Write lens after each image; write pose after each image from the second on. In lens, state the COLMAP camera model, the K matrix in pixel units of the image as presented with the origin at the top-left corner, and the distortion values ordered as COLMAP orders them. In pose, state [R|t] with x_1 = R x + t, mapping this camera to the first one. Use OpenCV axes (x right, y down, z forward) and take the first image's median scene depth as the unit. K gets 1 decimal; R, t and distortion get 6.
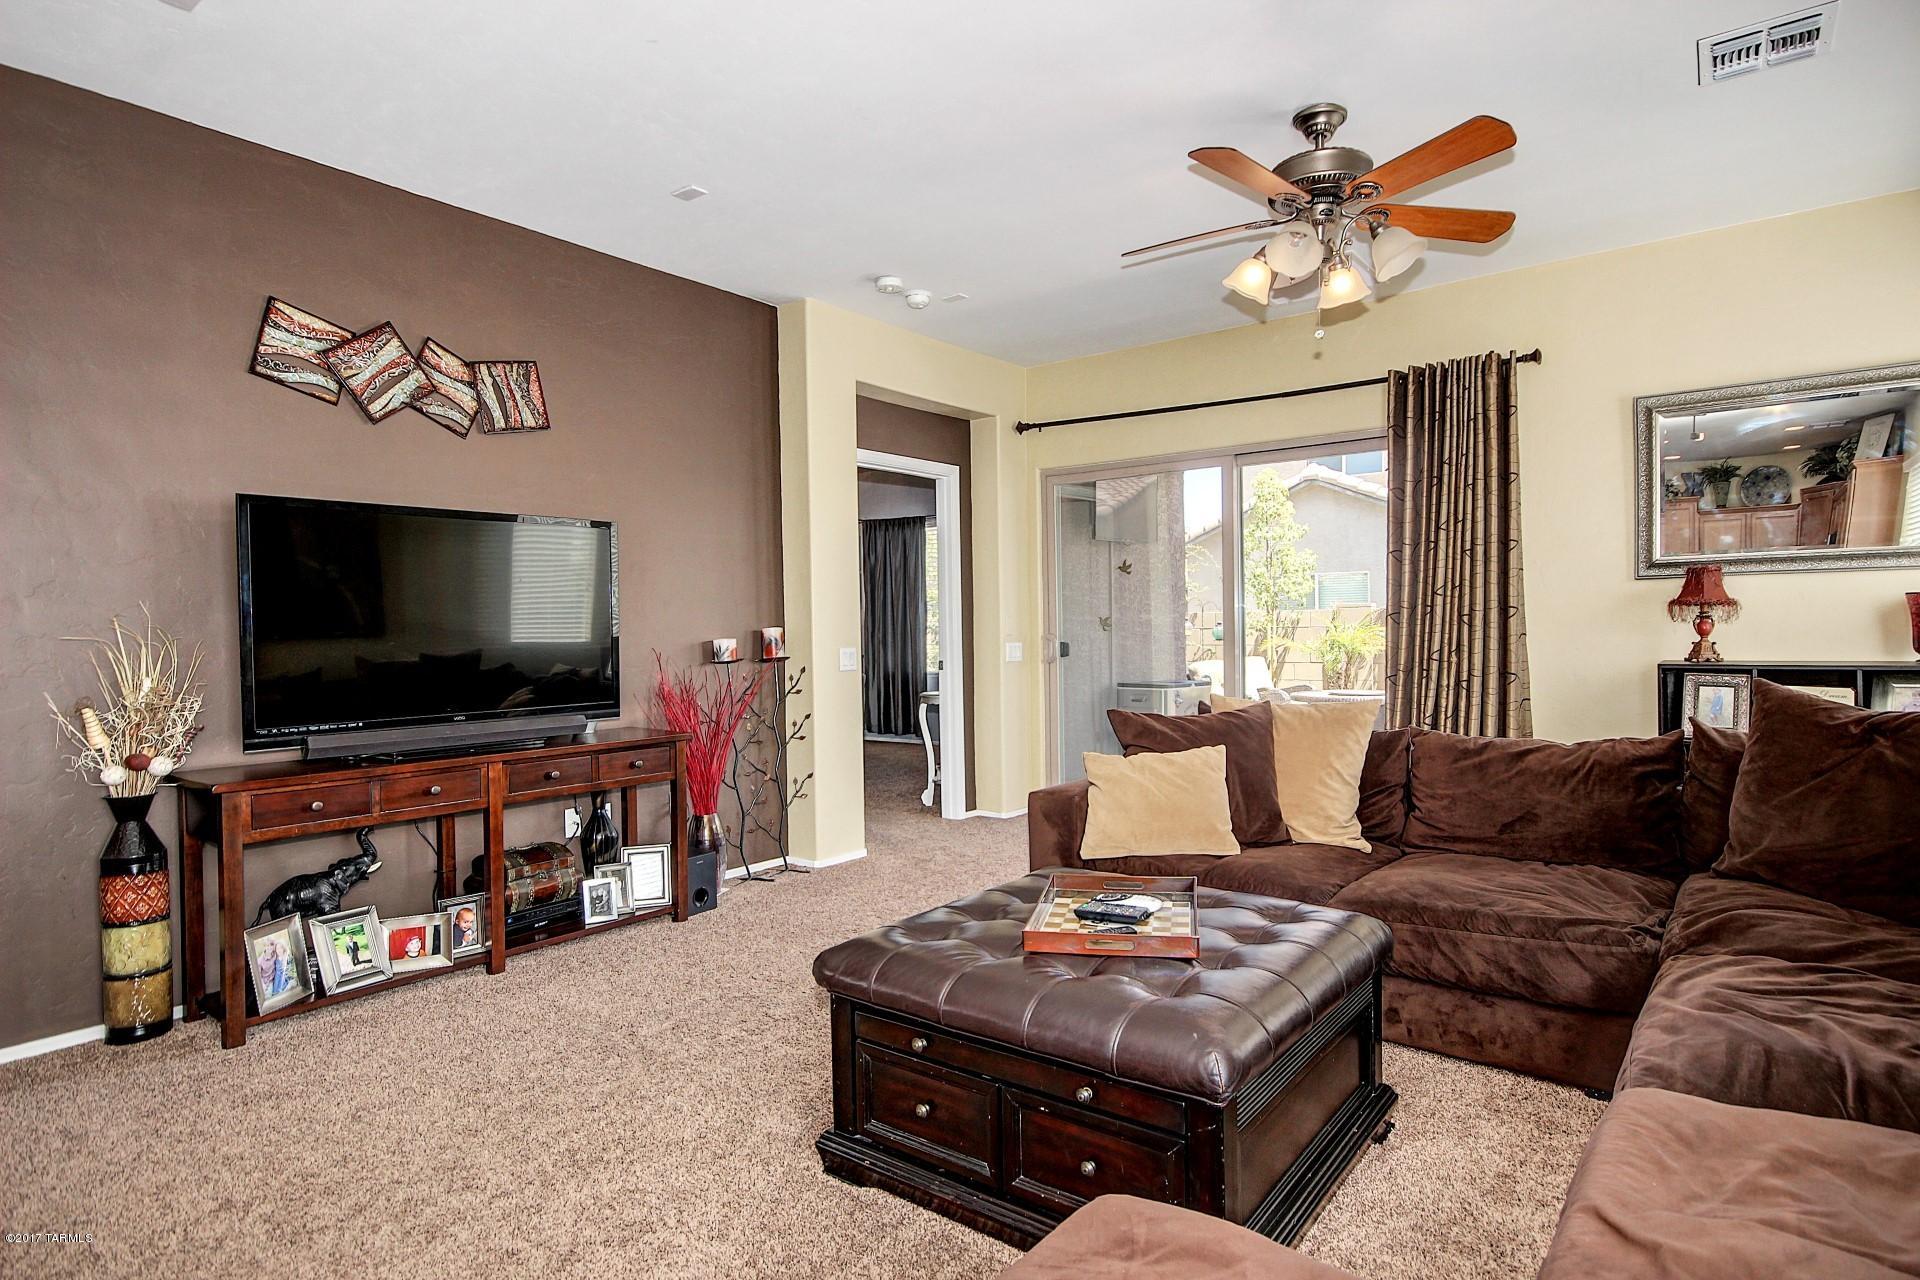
lens RADIAL K [[1032.8, 0, 971.6], [0, 1032.8, 646.6], [0, 0, 1]] dist [0.009156, -0.000393]
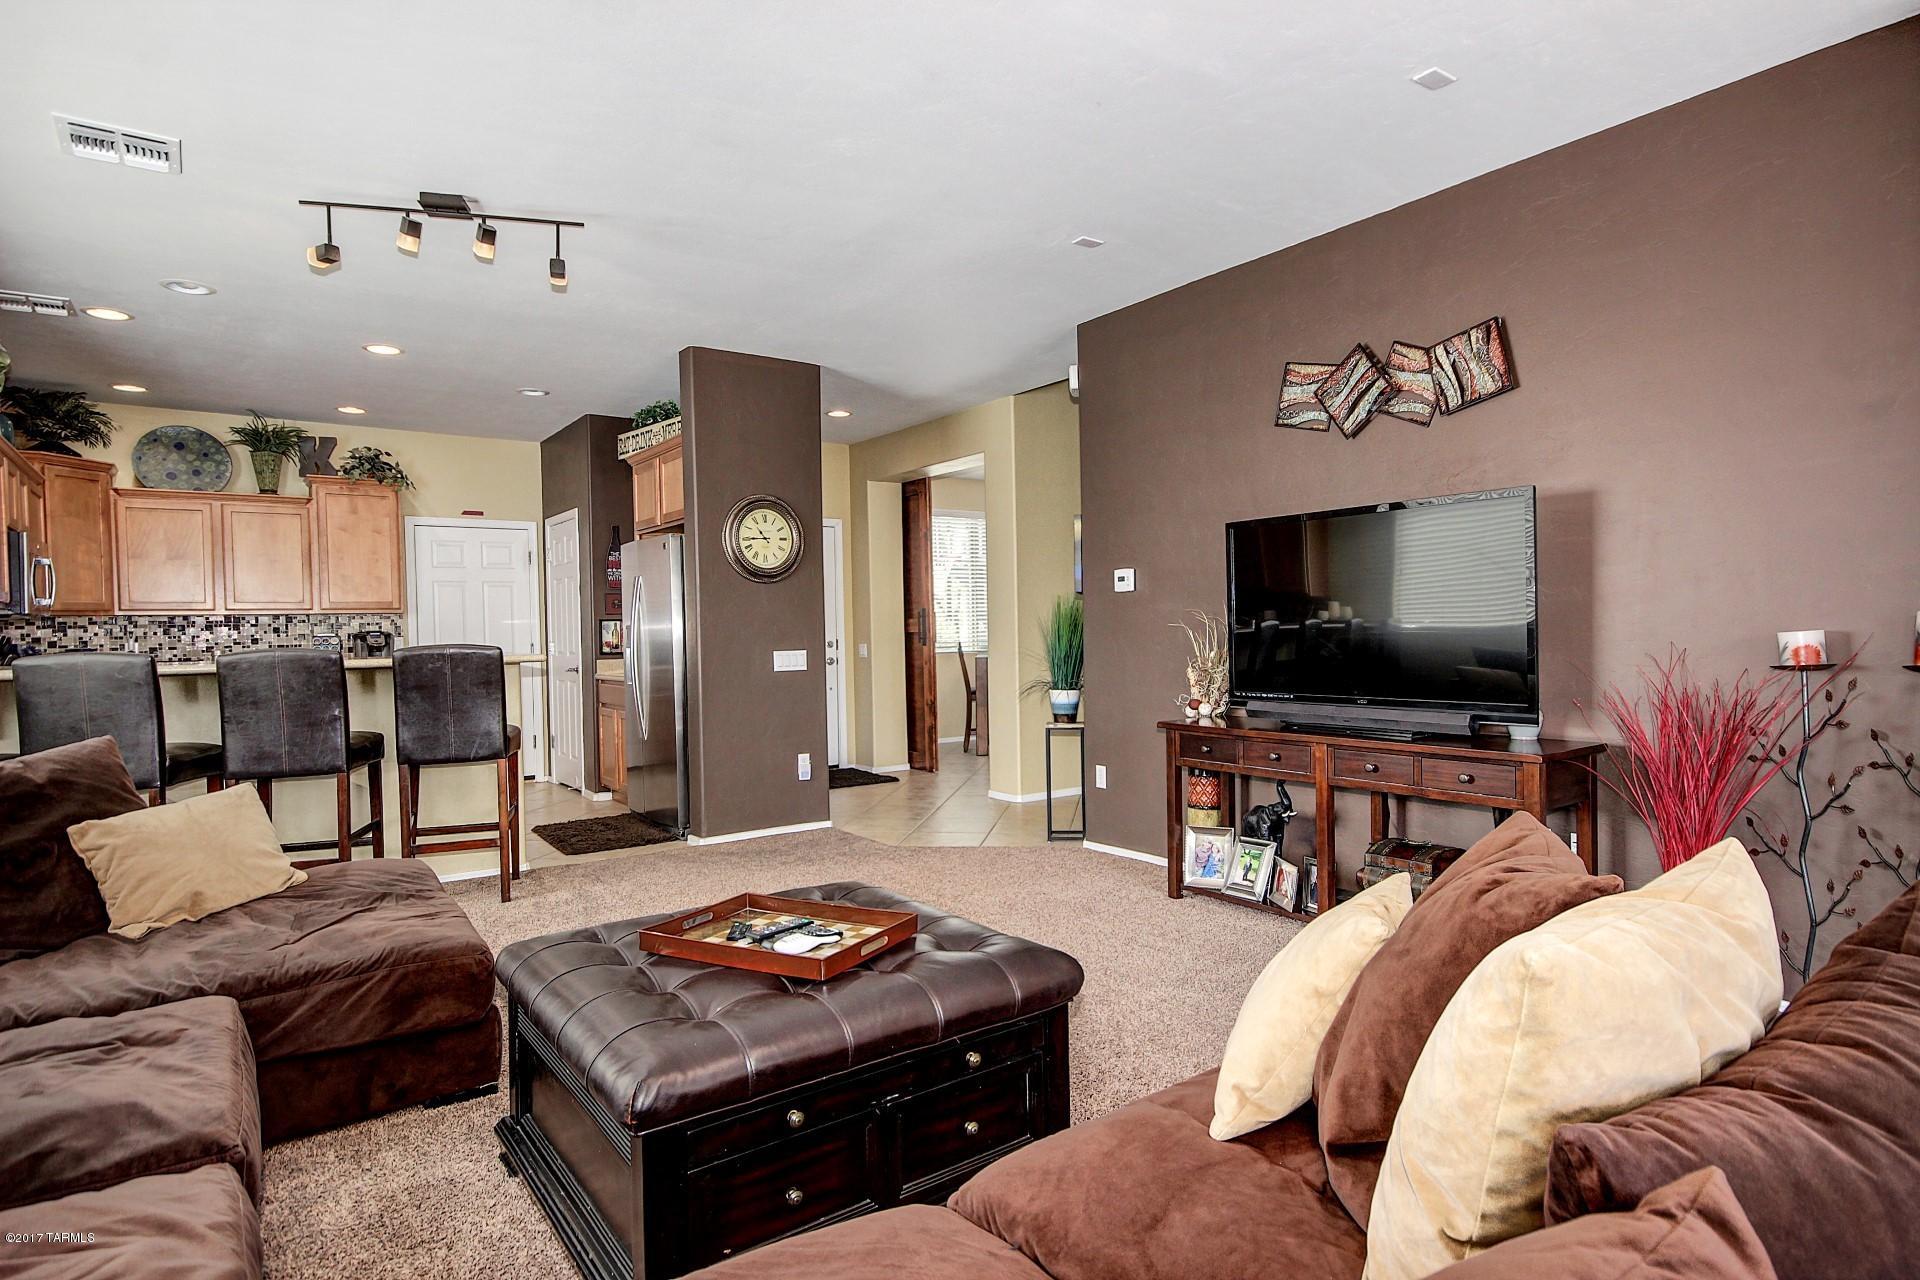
lens RADIAL K [[1032.8, 0, 968.6], [0, 1032.8, 640.5], [0, 0, 1]] dist [0.009156, -0.000393]
pose [[-0.292597, 0.032981, -0.955667, 0.551139], [-0.000082, 0.999404, 0.034516, -0.026608], [0.956236, 0.010178, -0.292420, 0.794147]]
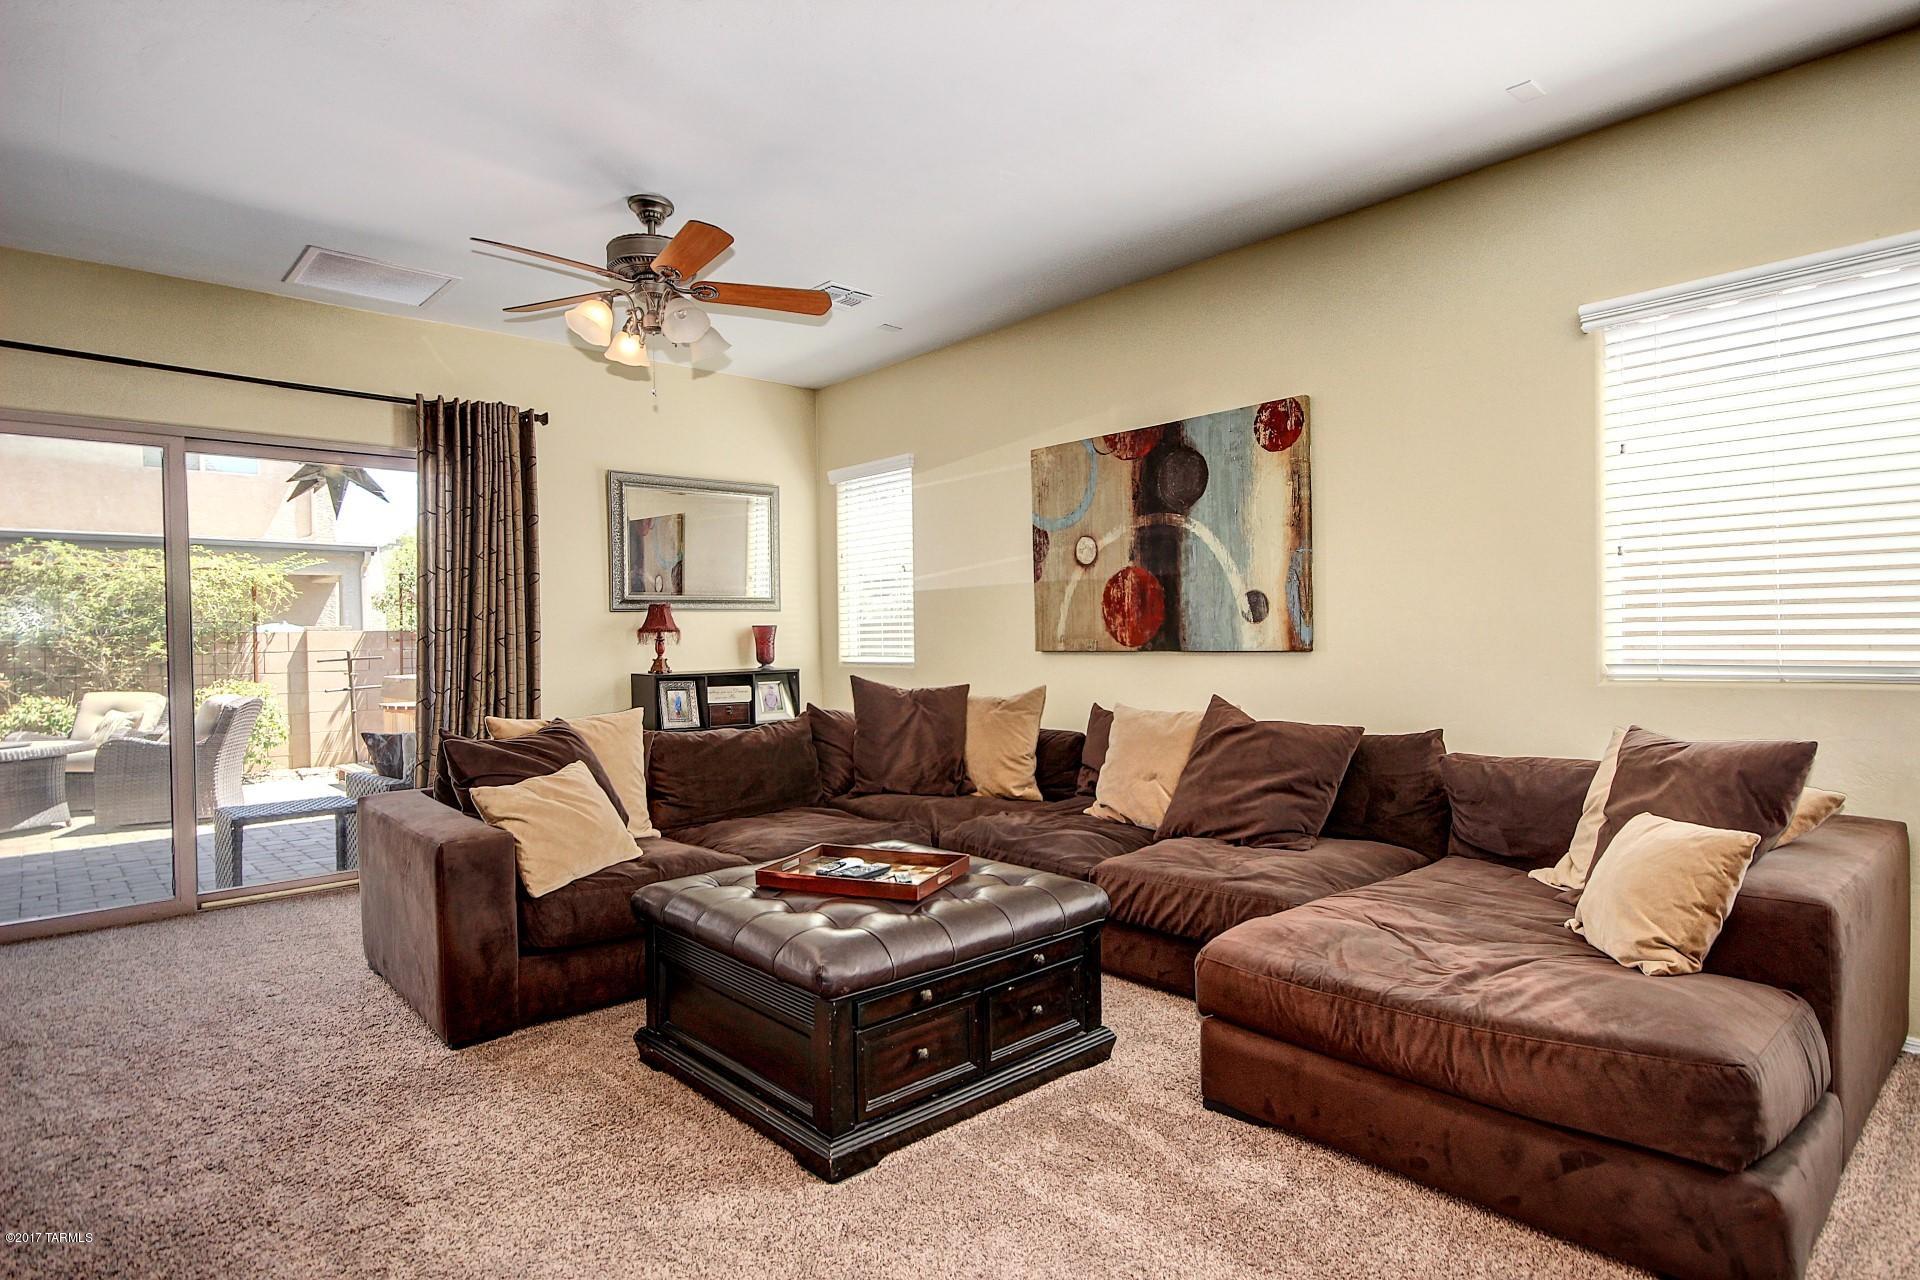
lens RADIAL K [[1032.8, 0, 971.0], [0, 1032.8, 632.2], [0, 0, 1]] dist [0.009156, -0.000393]
pose [[0.183913, 0.014484, 0.982836, -0.566287], [0.034489, 0.999181, -0.021178, 0.003746], [-0.982337, 0.037792, 0.183263, 0.348185]]
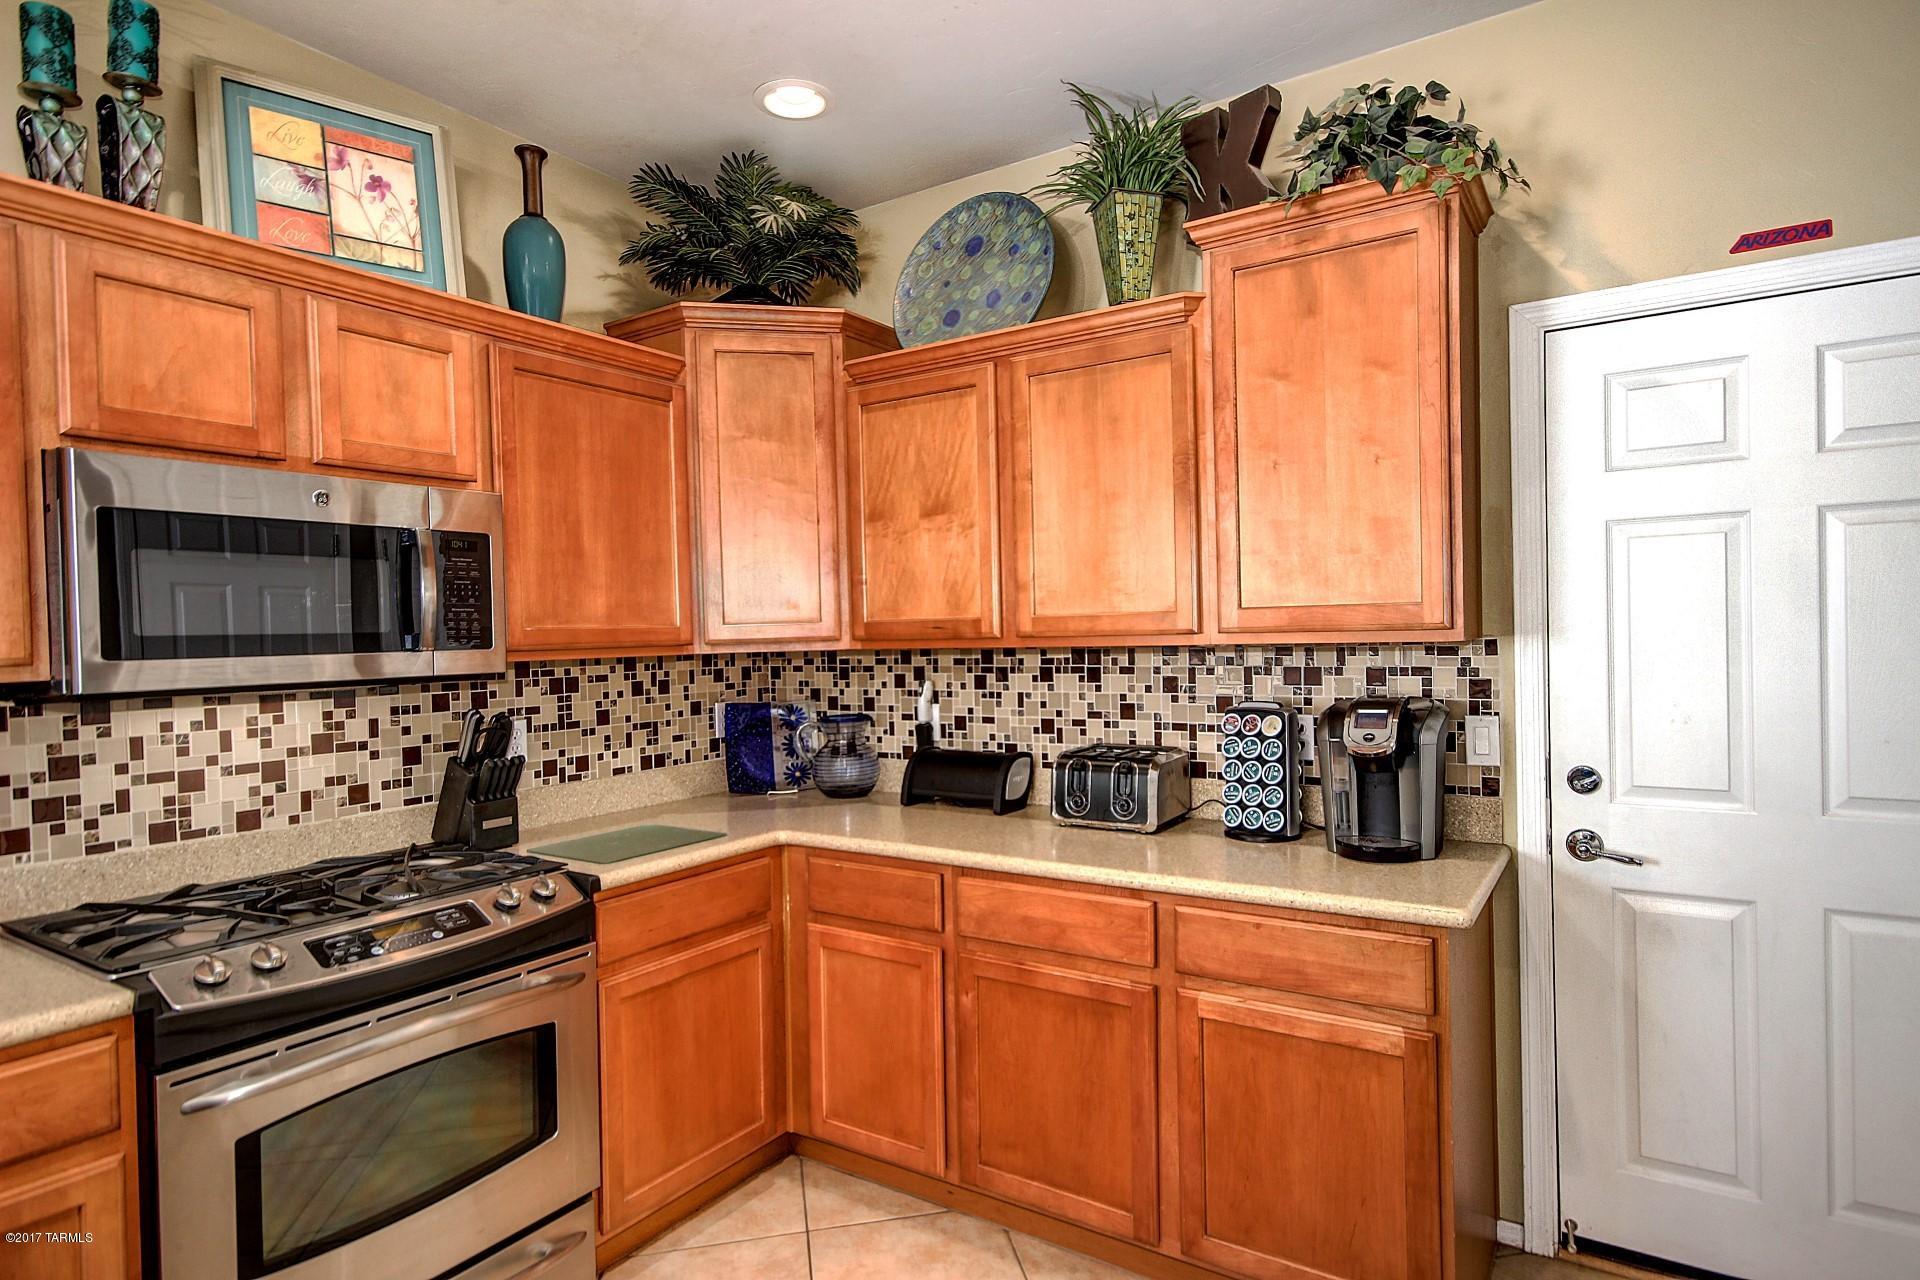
lens RADIAL K [[1032.8, 0, 966.0], [0, 1032.8, 648.9], [0, 0, 1]] dist [0.009156, -0.000393]
pose [[-0.996060, 0.037992, -0.080131, -0.613705], [0.034632, 0.998479, 0.042907, -0.039130], [0.081639, 0.039962, -0.995860, -0.204617]]
